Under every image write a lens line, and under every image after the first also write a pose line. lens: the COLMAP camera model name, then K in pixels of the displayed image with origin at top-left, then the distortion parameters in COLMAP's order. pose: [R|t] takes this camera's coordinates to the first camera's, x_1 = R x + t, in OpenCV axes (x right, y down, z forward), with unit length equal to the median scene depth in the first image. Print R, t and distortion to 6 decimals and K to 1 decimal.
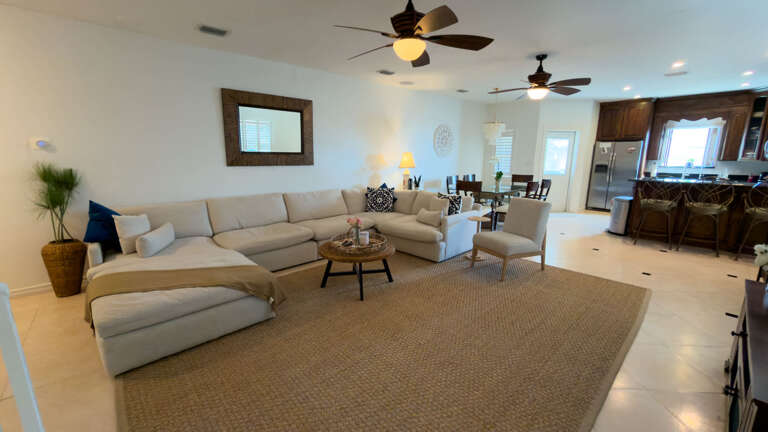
lens RADIAL K [[307.4, 0, 385.6], [0, 307.4, 216.2], [0, 0, 1]] dist [-0.003663, 0.000287]
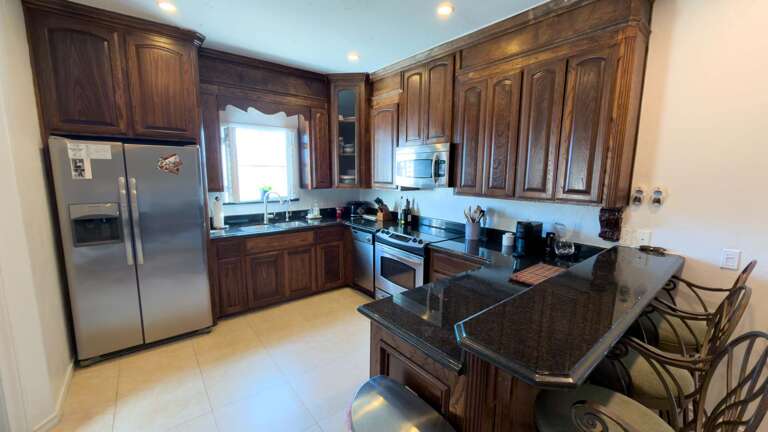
lens RADIAL K [[307.4, 0, 384.5], [0, 307.4, 216.9], [0, 0, 1]] dist [-0.003663, 0.000287]
pose [[0.054450, -0.142976, 0.988227, 0.465419], [0.190329, 0.973036, 0.130291, -0.167375], [-0.980209, 0.180993, 0.080195, 0.768581]]
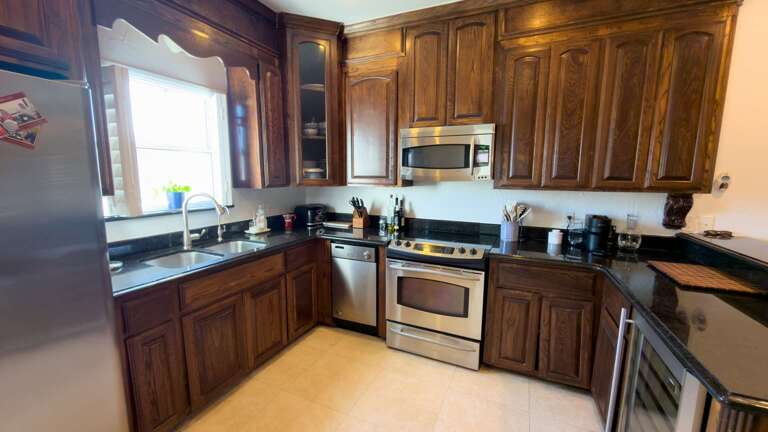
lens RADIAL K [[307.4, 0, 383.3], [0, 307.4, 217.6], [0, 0, 1]] dist [-0.003663, 0.000287]
pose [[-0.411079, -0.126755, 0.902744, 0.628240], [0.176013, 0.960615, 0.215031, -0.188187], [-0.894446, 0.247290, -0.372578, 0.948654]]
